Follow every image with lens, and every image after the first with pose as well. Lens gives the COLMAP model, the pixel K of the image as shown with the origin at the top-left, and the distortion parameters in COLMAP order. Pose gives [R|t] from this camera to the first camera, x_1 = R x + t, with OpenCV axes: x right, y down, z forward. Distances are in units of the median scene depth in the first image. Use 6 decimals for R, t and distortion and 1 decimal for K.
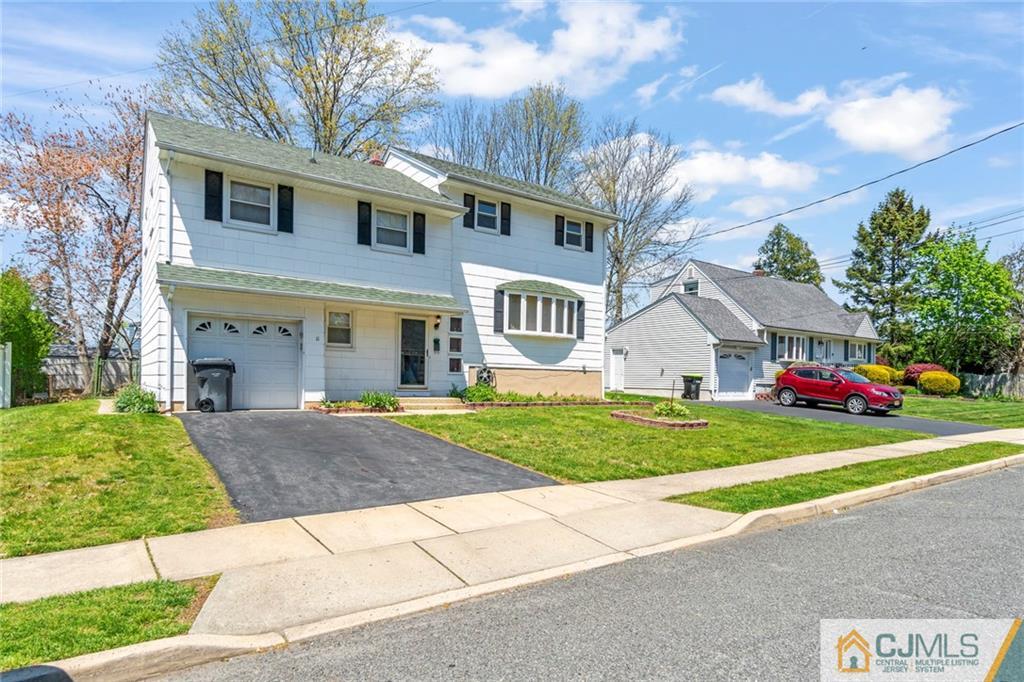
lens RADIAL K [[569.1, 0, 513.4], [0, 569.1, 396.4], [0, 0, 1]] dist [0.001562, 0.000360]
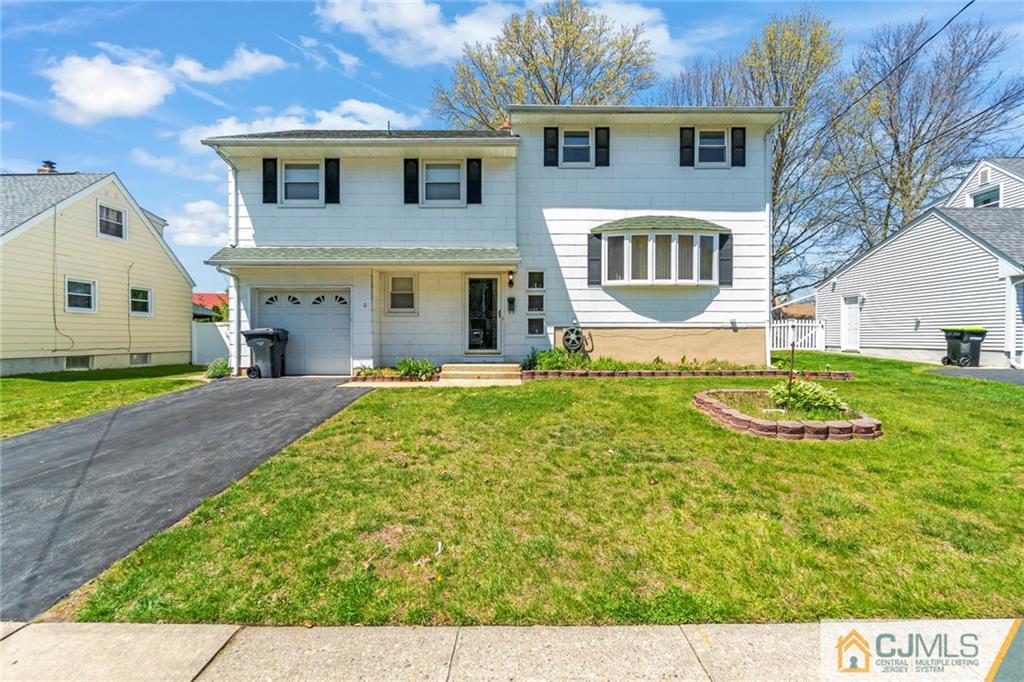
lens RADIAL K [[440.6, 0, 512.8], [0, 440.6, 345.2], [0, 0, 1]] dist [-0.000990, 0.000046]
pose [[0.819749, -0.007799, -0.572670, 0.249590], [0.000705, 0.999920, -0.012610, -0.016998], [0.572723, 0.009933, 0.819689, 0.416116]]
